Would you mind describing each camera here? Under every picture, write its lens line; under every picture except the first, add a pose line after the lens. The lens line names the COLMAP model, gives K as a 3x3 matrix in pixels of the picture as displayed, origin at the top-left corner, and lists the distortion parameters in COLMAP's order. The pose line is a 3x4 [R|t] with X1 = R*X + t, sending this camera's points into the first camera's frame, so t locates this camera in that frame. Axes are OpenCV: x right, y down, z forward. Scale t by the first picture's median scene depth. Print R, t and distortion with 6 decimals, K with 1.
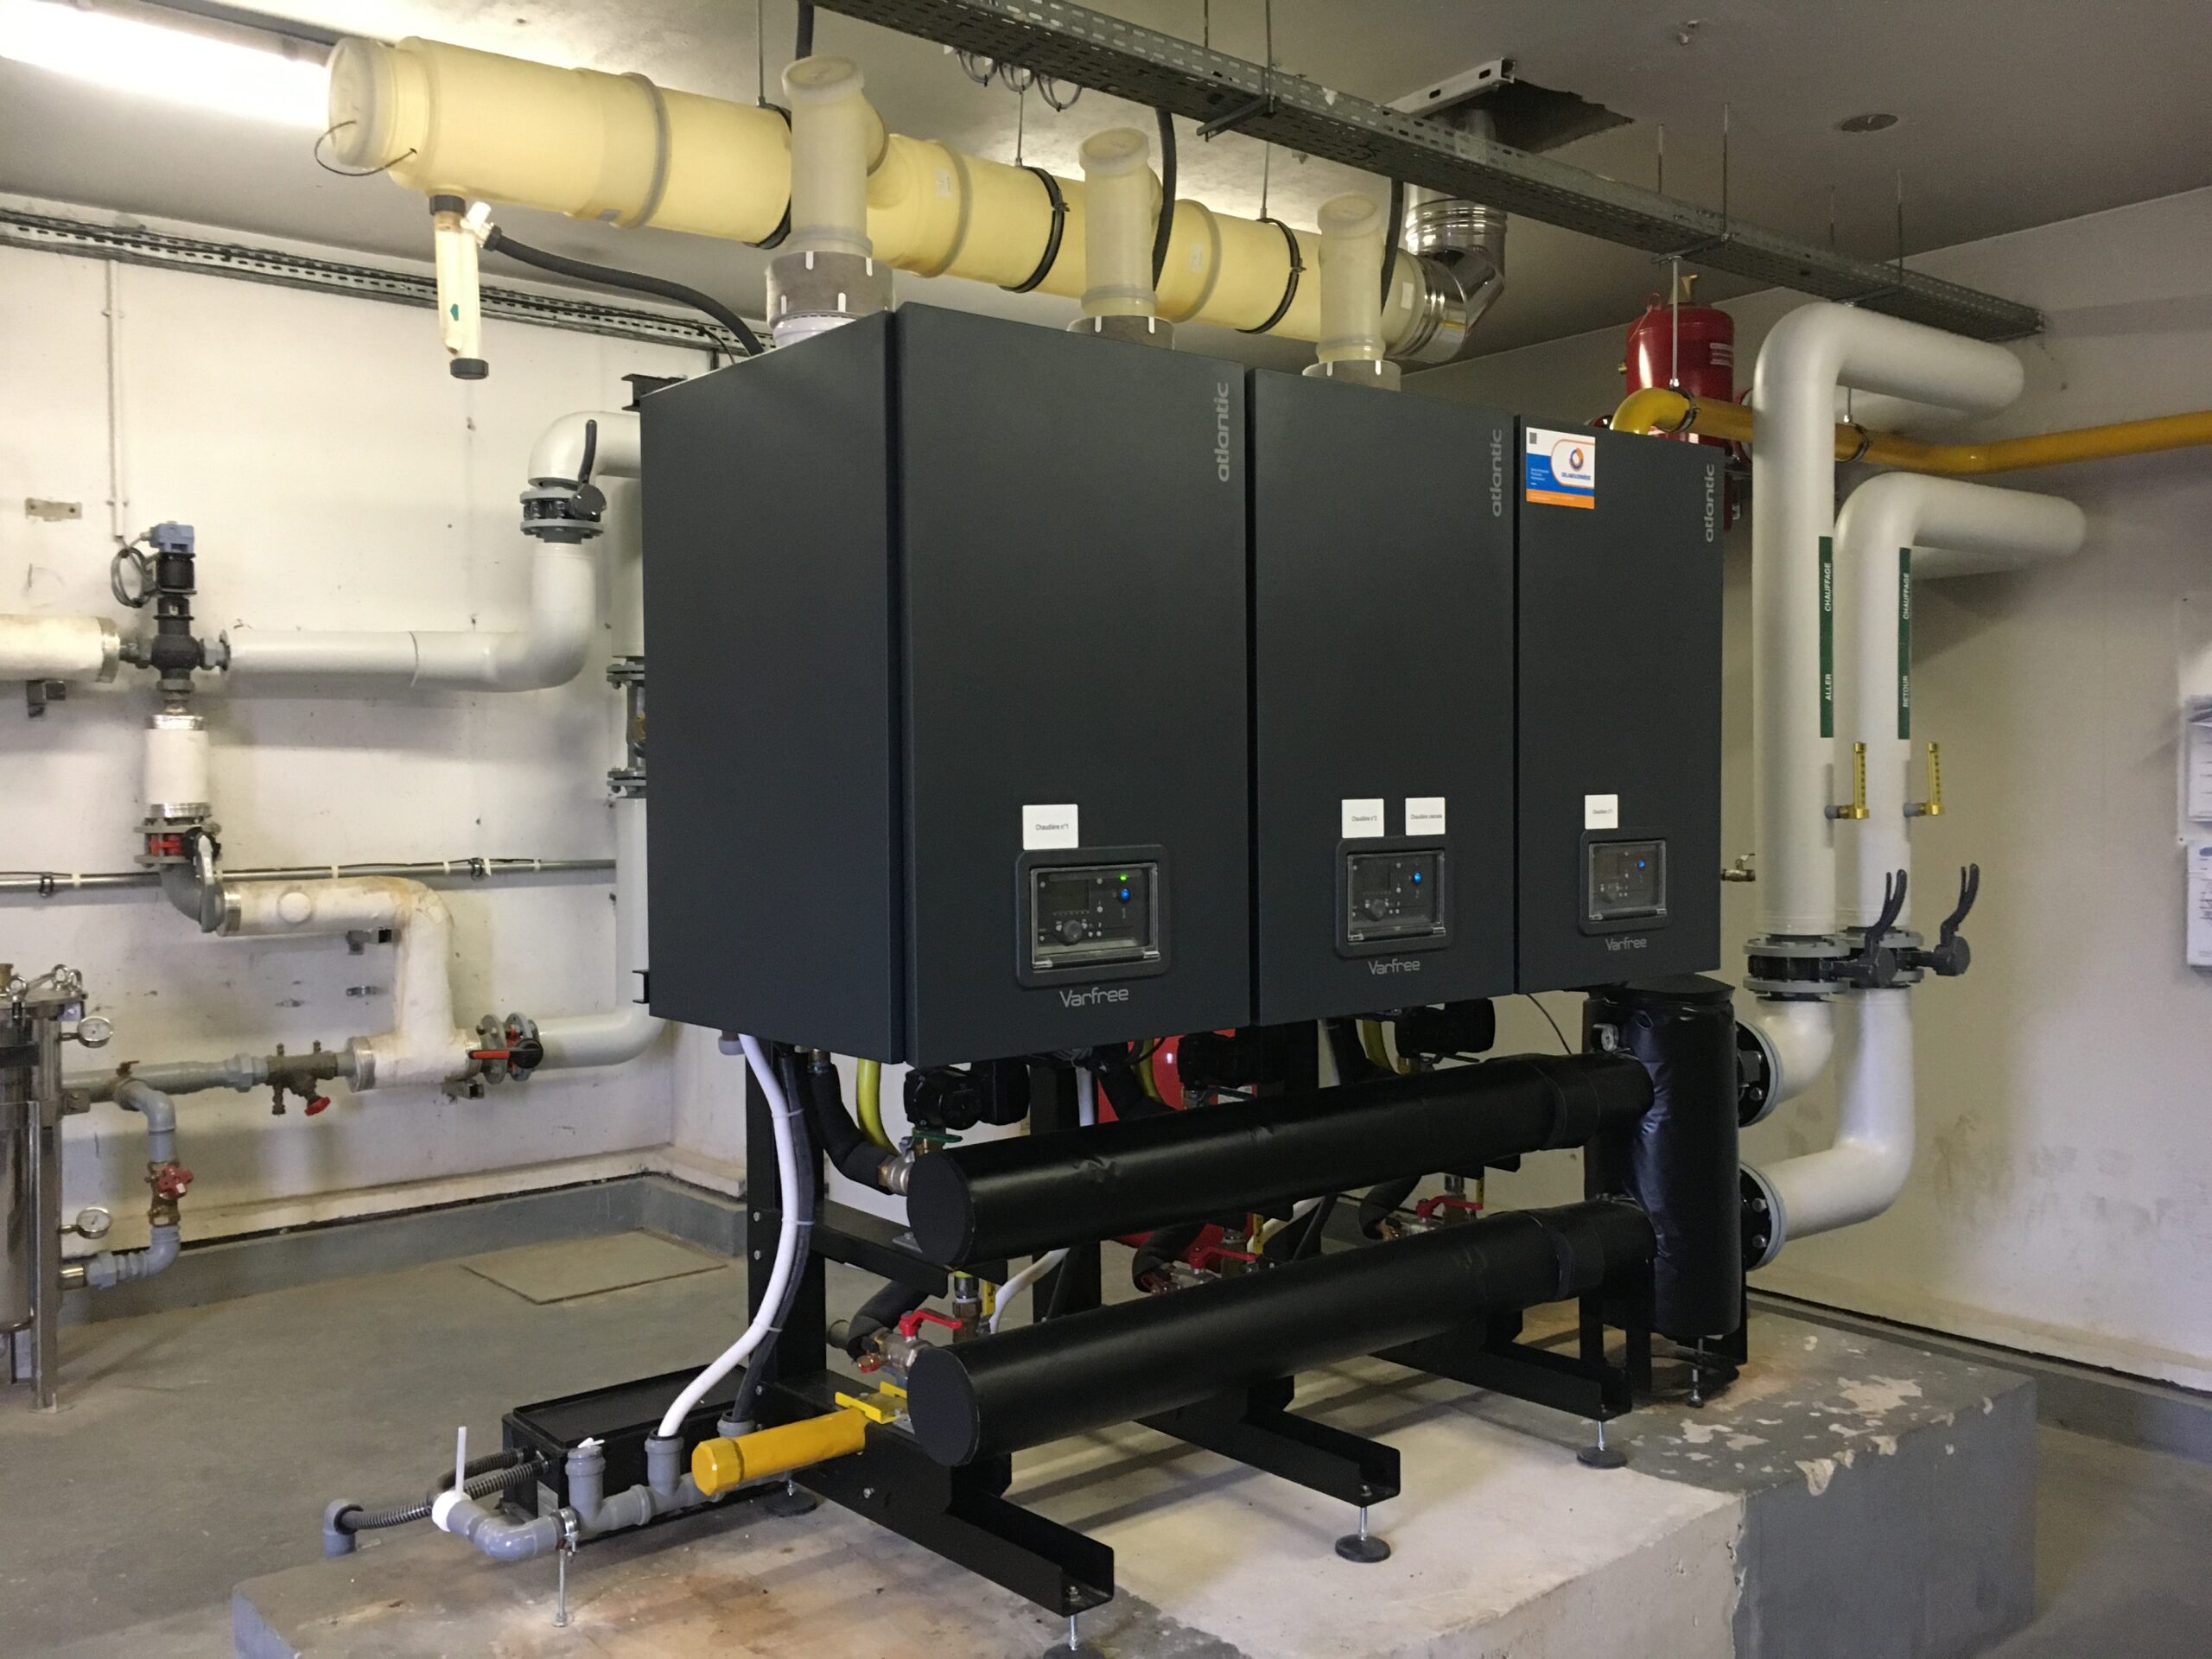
lens RADIAL K [[1904.8, 0, 1106.0], [0, 1904.8, 829.5], [0, 0, 1]] dist [0.000834, -0.000713]
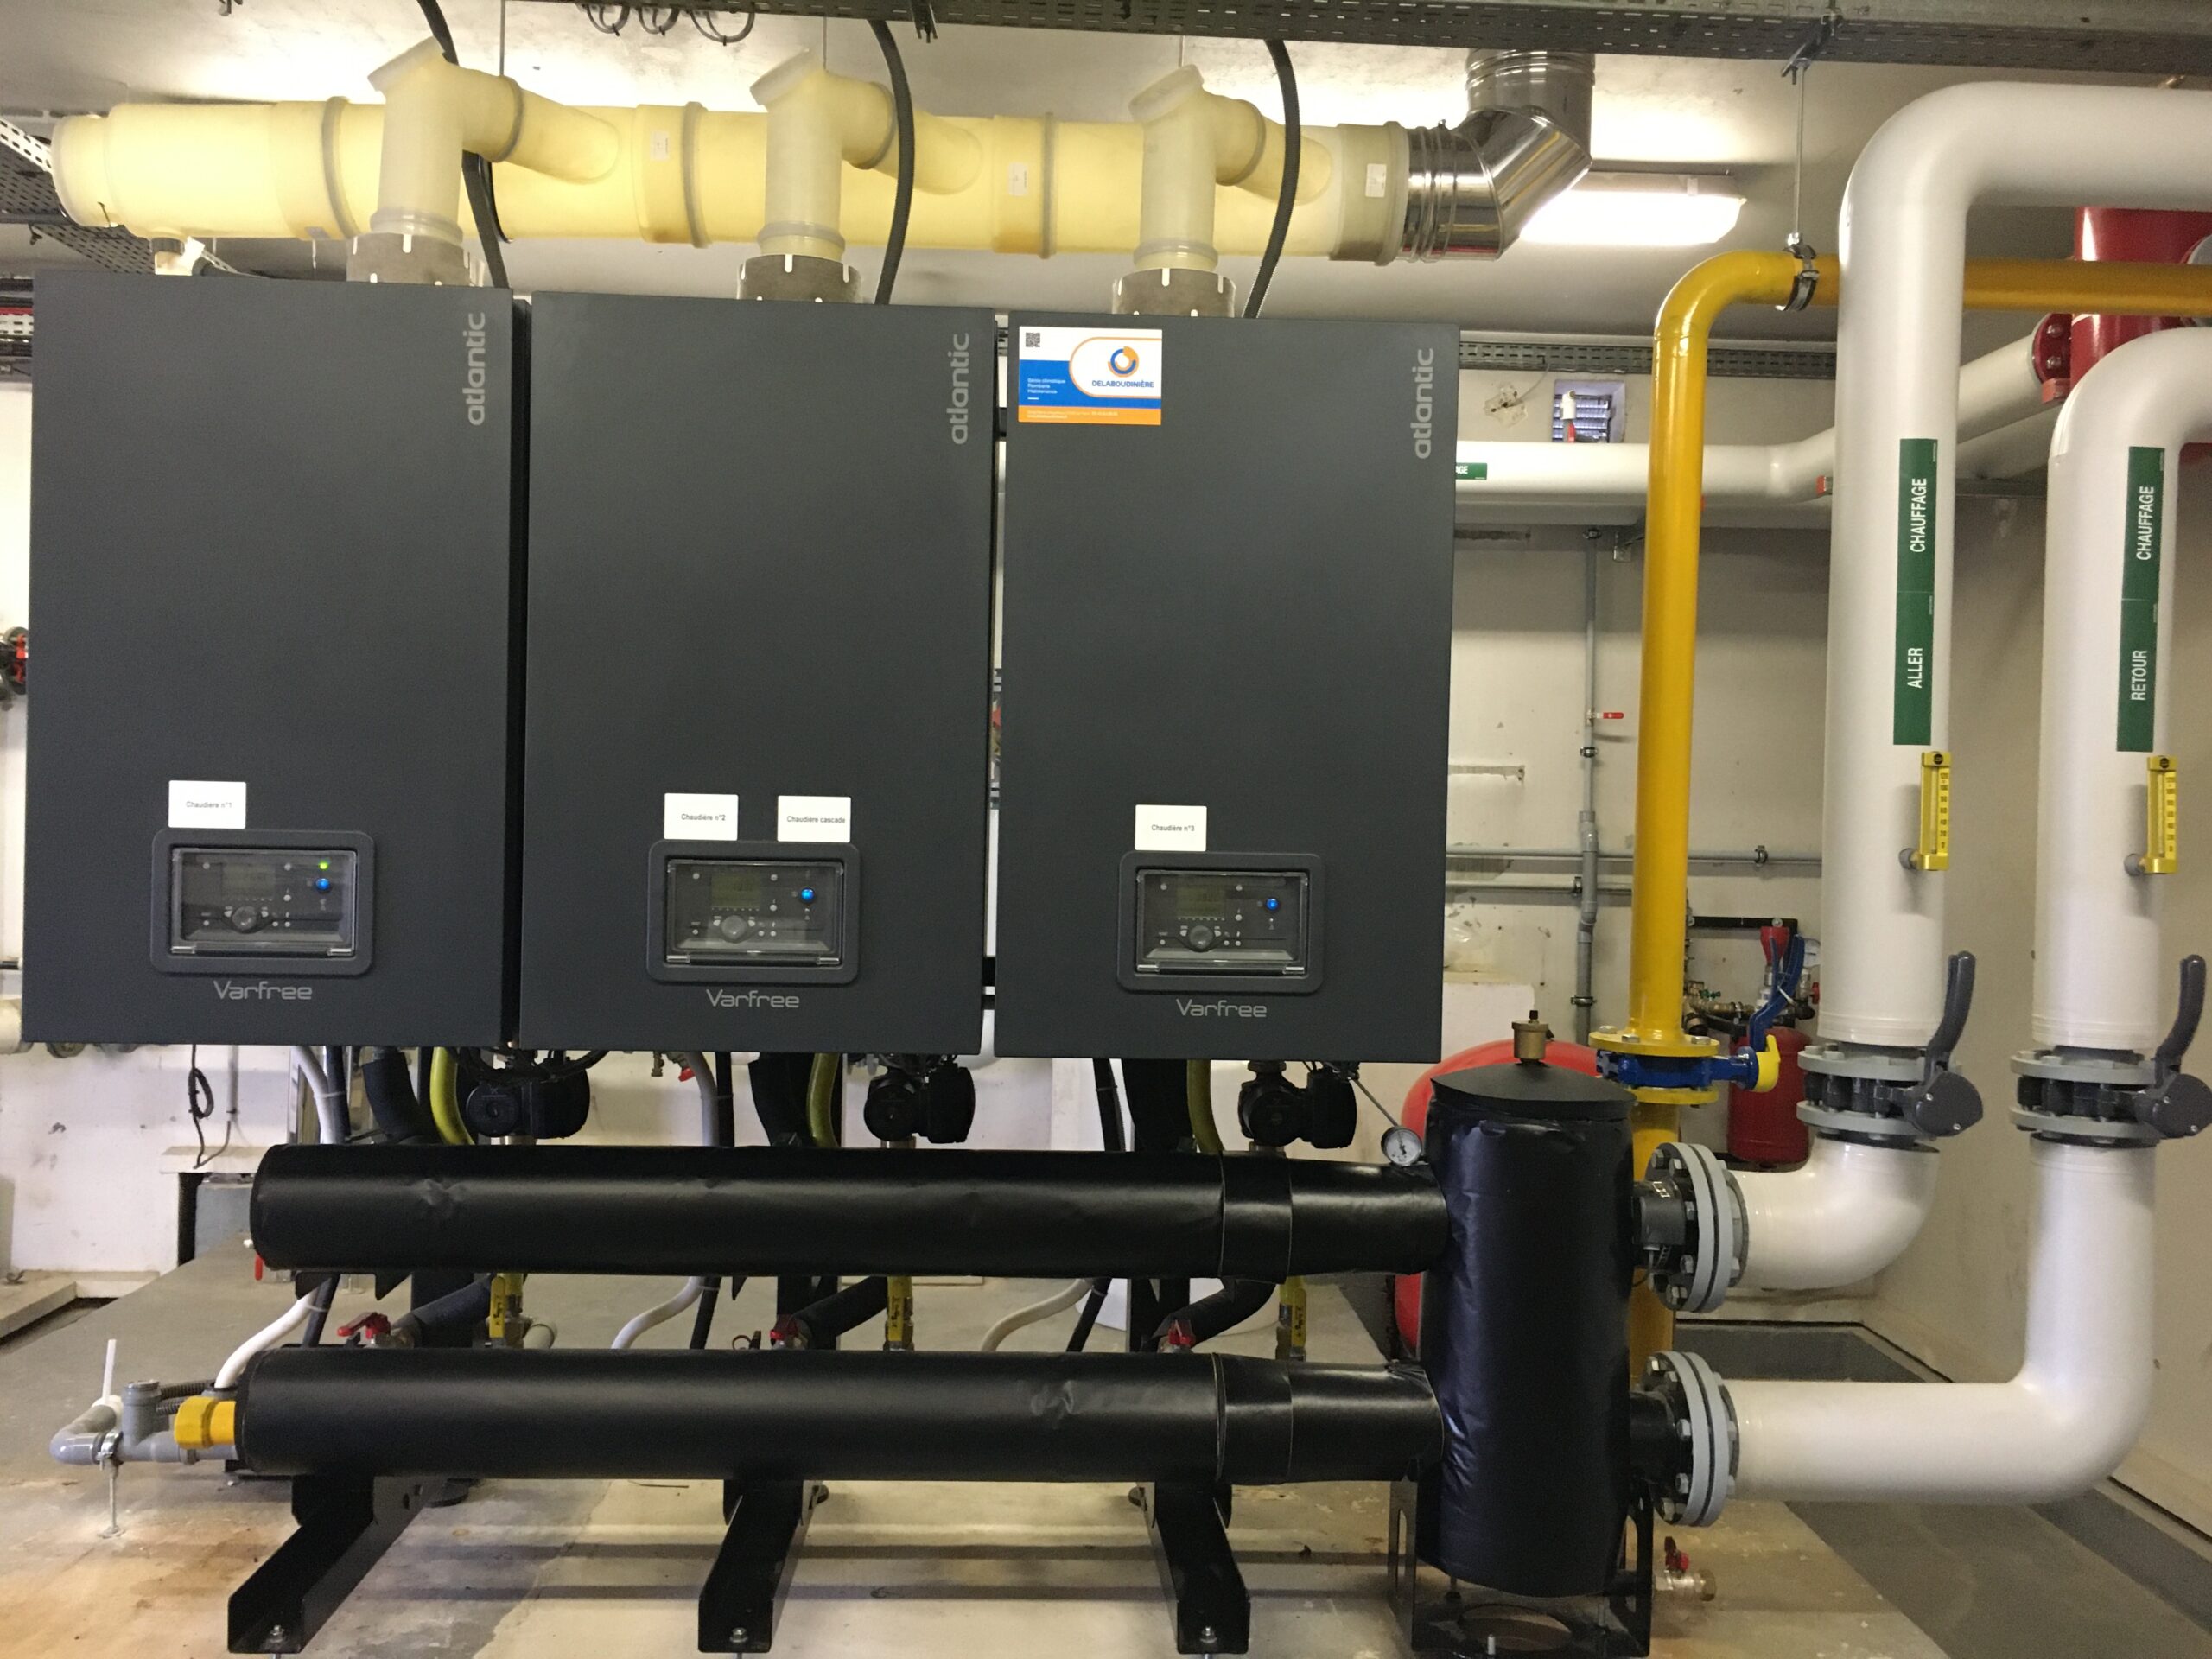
lens RADIAL K [[1730.3, 0, 1105.9], [0, 1730.3, 774.6], [0, 0, 1]] dist [0.007255, 0.139244]
pose [[0.799973, 0.035157, -0.599006, 0.655504], [-0.049518, 0.998745, -0.007513, -0.024567], [0.597990, 0.035672, 0.800709, 0.447453]]
